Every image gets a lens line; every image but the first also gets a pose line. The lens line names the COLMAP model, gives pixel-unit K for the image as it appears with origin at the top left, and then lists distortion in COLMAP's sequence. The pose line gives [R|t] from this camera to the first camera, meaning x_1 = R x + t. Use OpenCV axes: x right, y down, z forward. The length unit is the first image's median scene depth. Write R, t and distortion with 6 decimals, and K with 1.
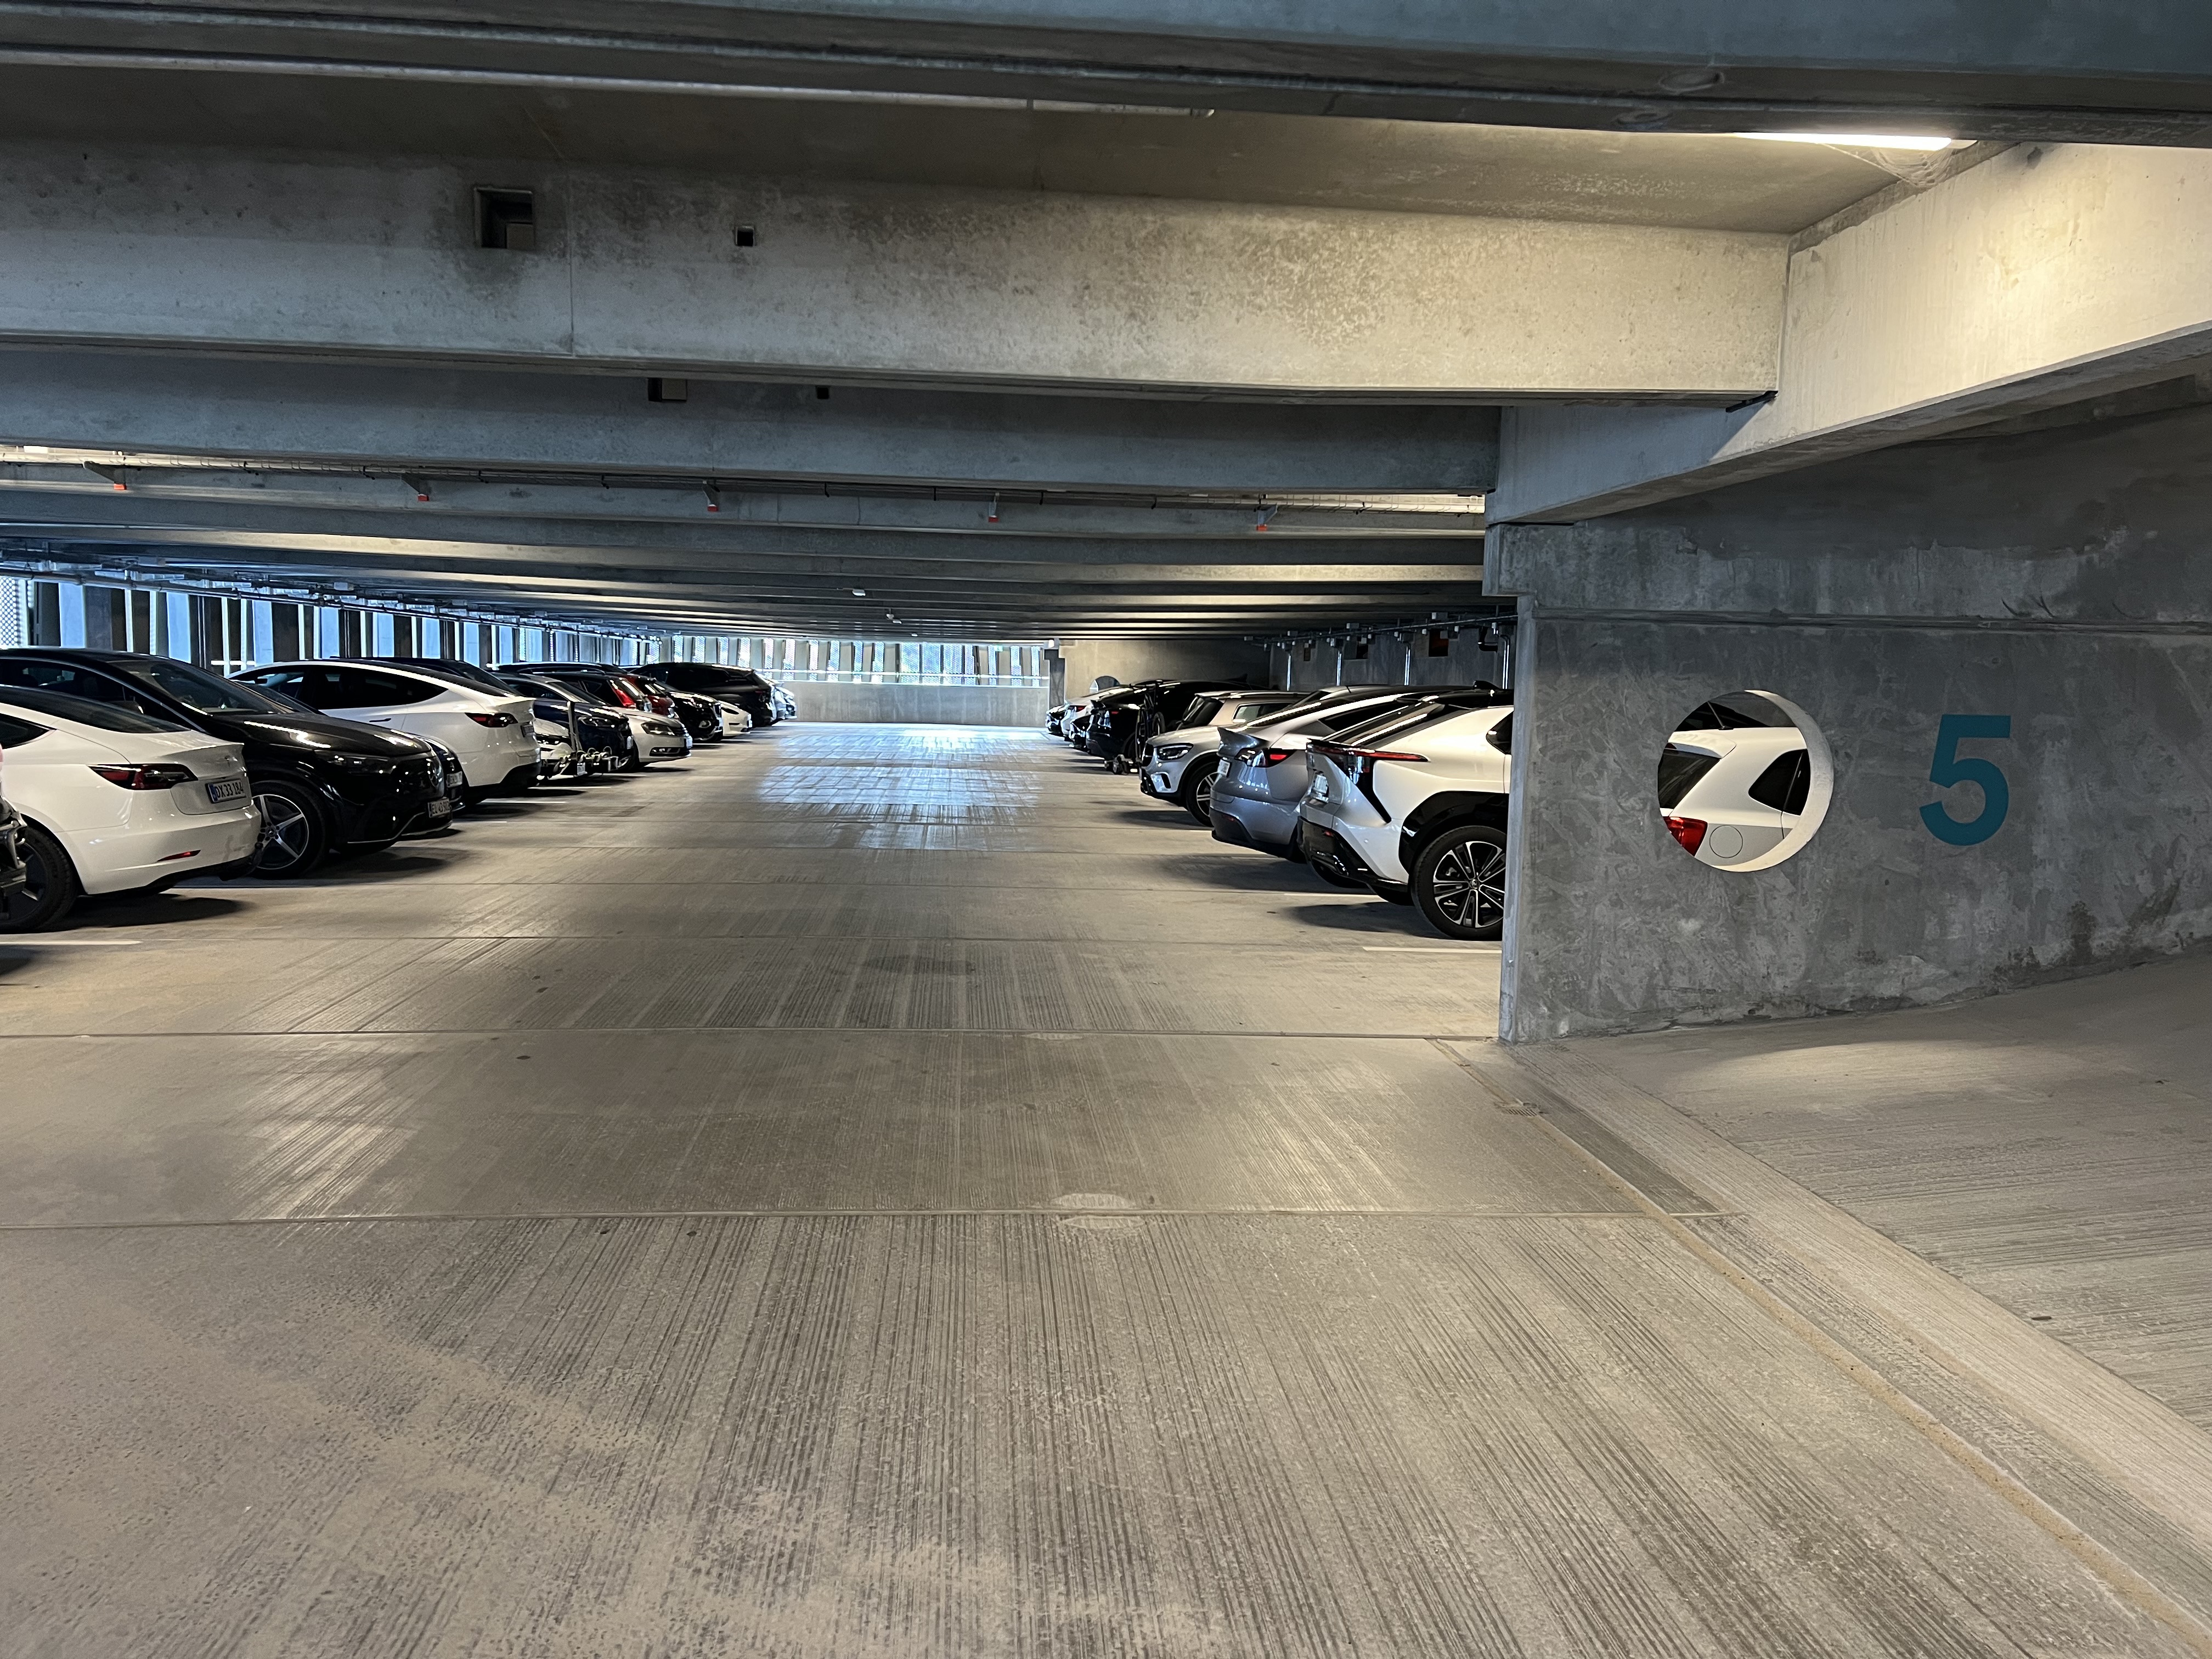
lens RADIAL K [[1701.1, 0, 1105.5], [0, 1701.1, 843.3], [0, 0, 1]] dist [0.055837, -0.046327]
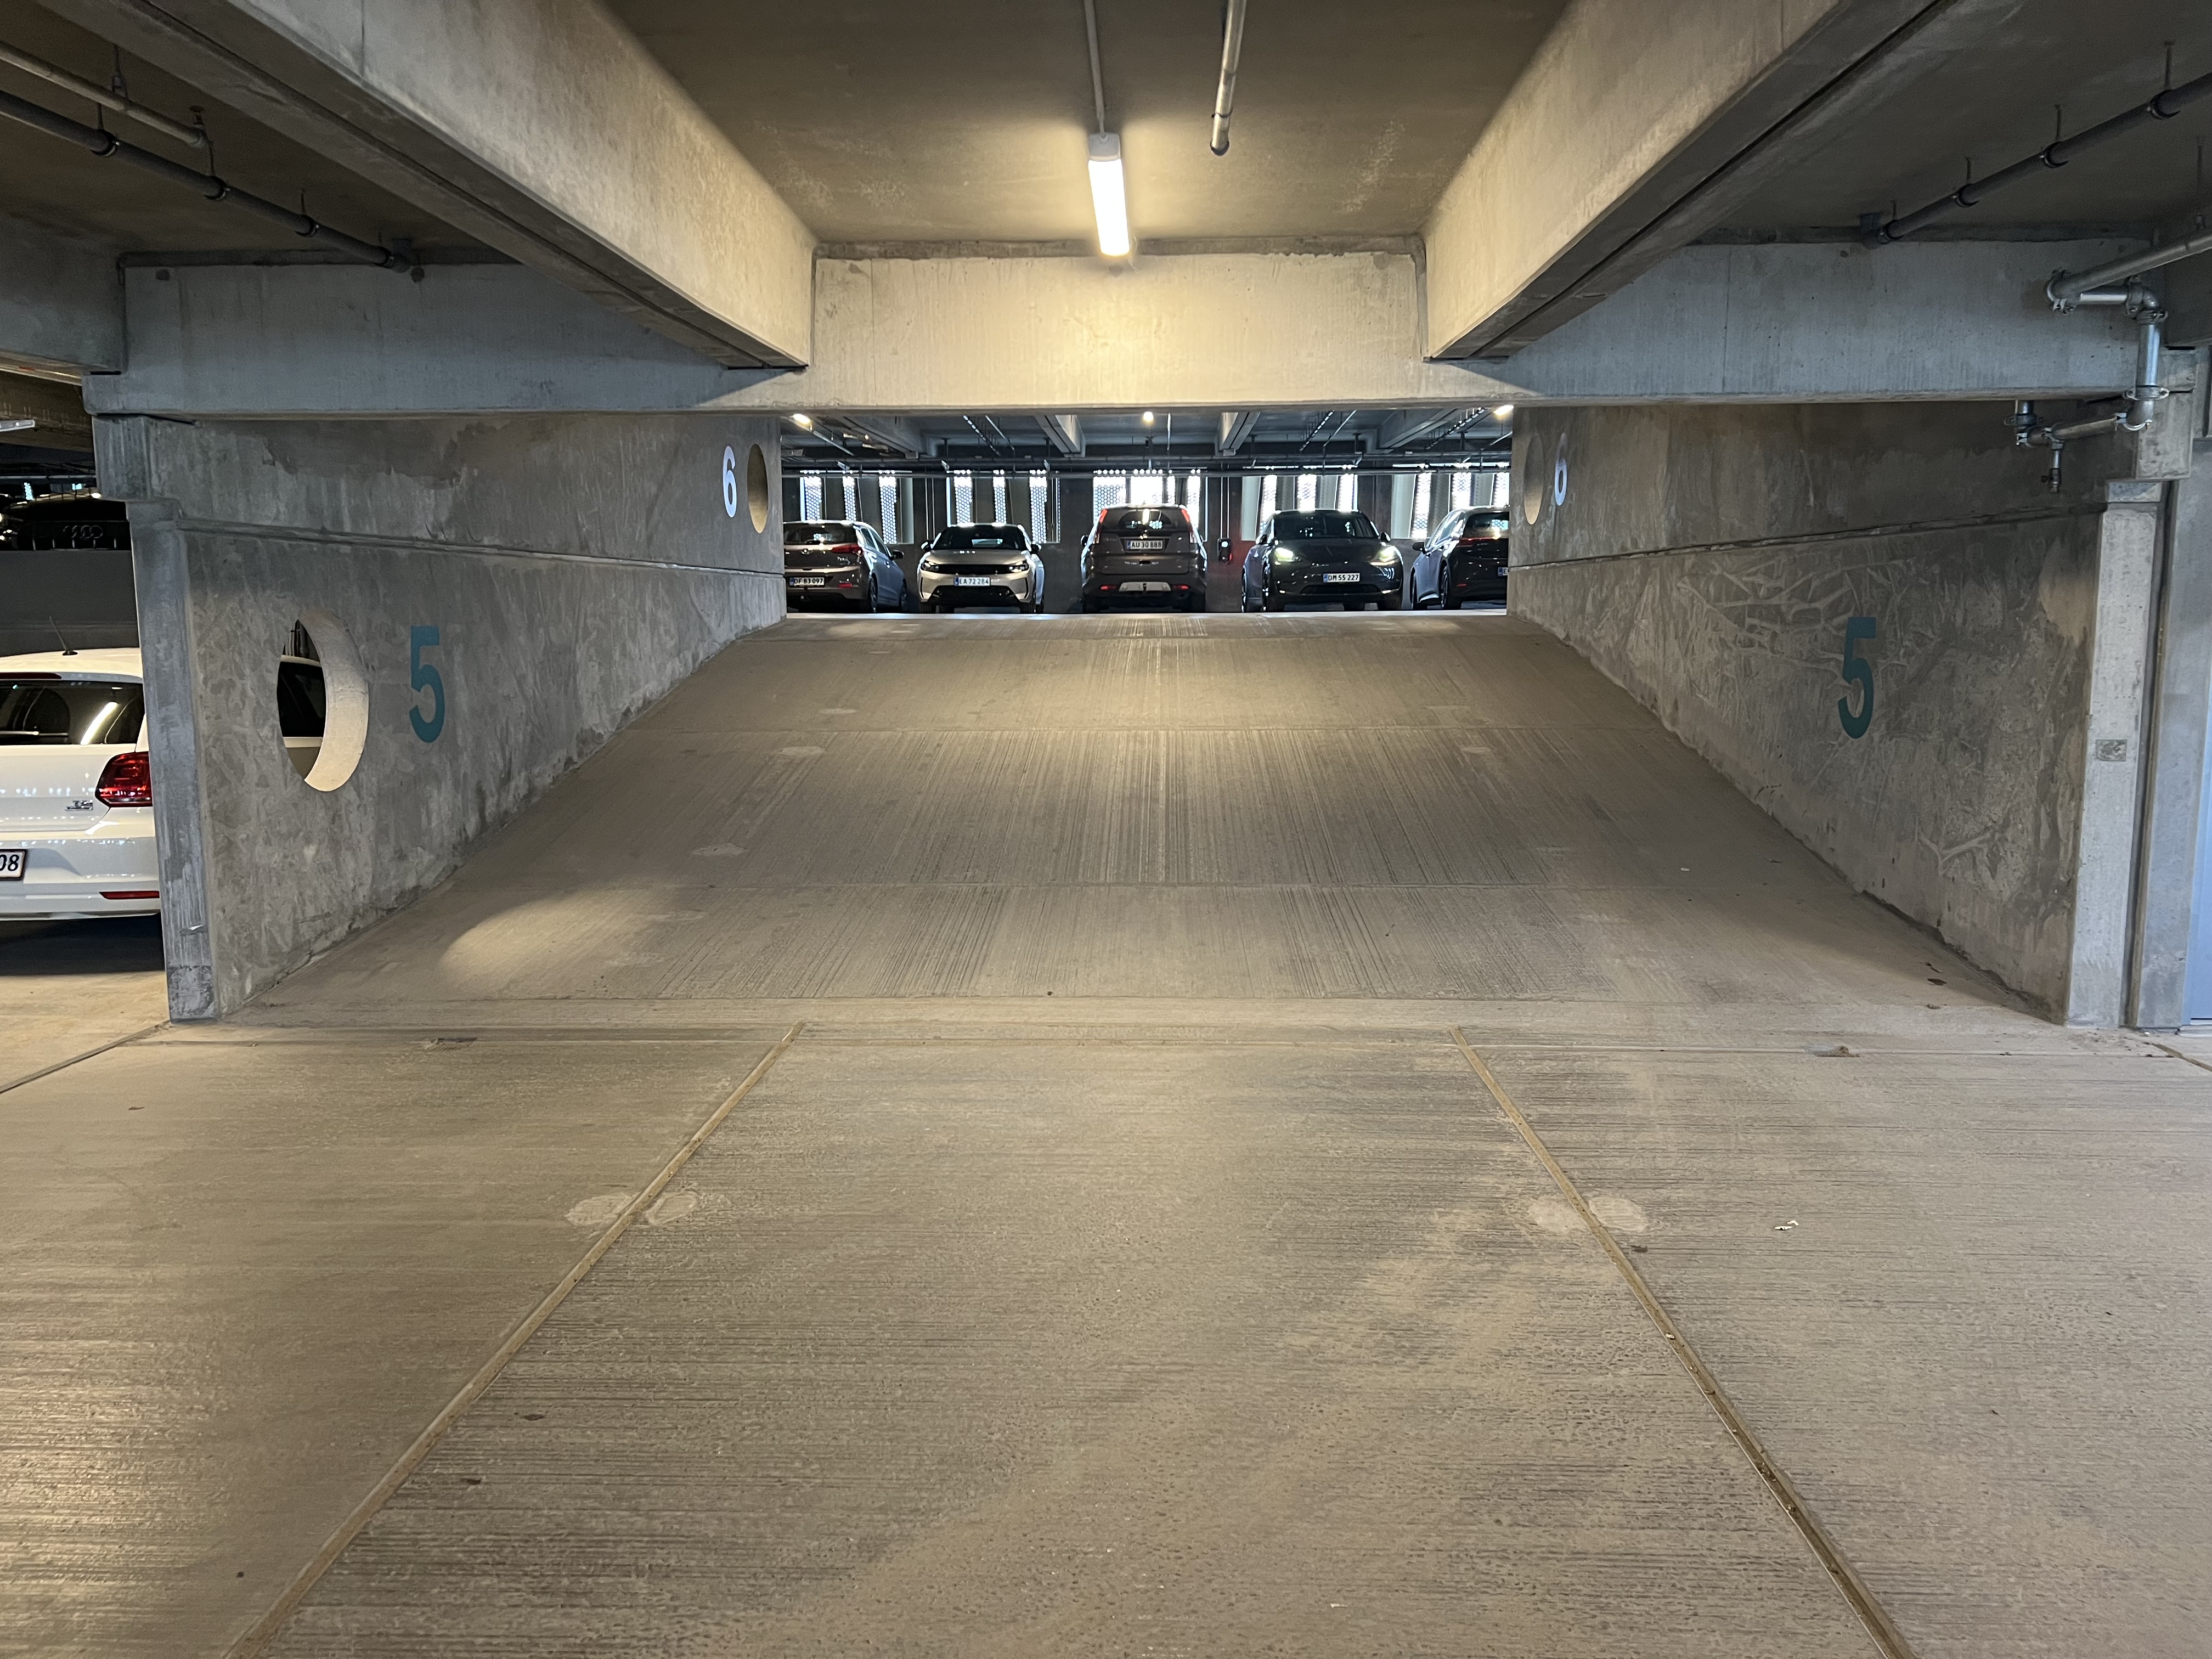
lens RADIAL K [[1701.1, 0, 1105.5], [0, 1701.1, 843.3], [0, 0, 1]] dist [0.055837, -0.046327]
pose [[0.101867, -0.160510, 0.981764, -0.596153], [0.107865, 0.982861, 0.149497, -0.056587], [-0.988933, 0.090669, 0.117435, 0.457131]]
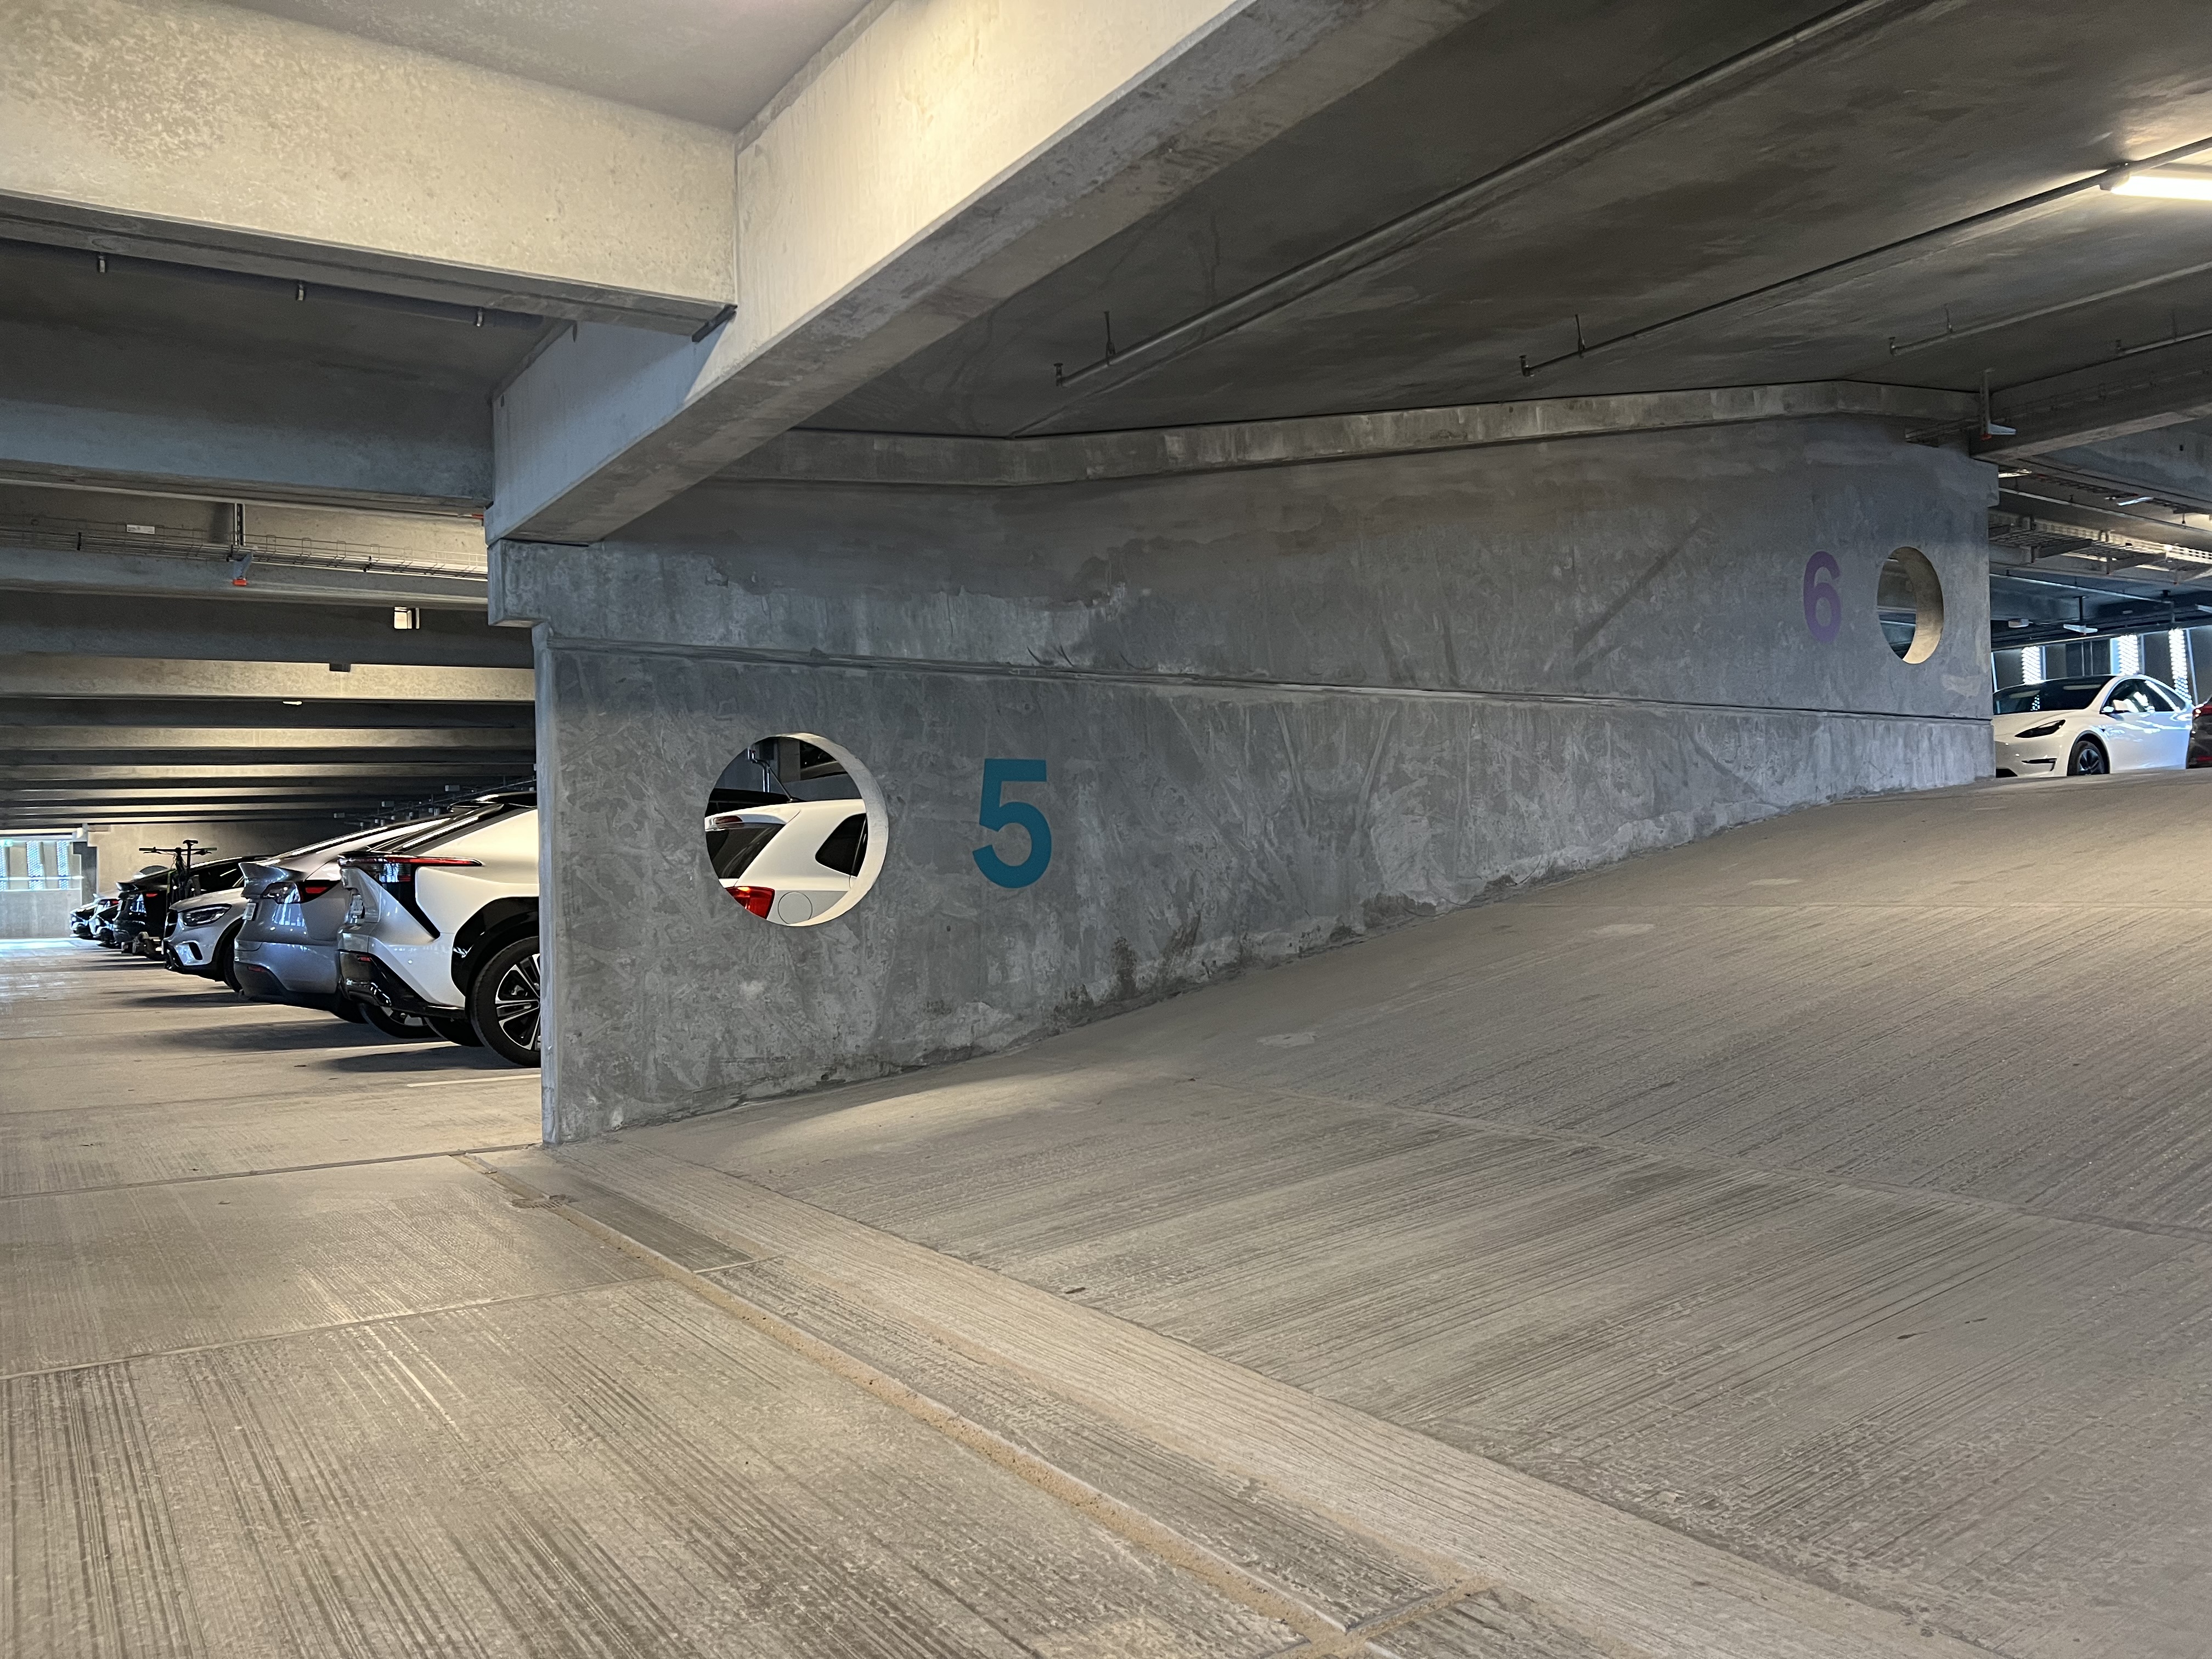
lens RADIAL K [[1664.9, 0, 1170.7], [0, 1664.9, 847.1], [0, 0, 1]] dist [0.035203, -0.051512]
pose [[0.866183, -0.033241, 0.498620, 0.097709], [0.092744, 0.991144, -0.095036, 0.081969], [-0.491046, 0.128563, 0.861595, 0.119813]]
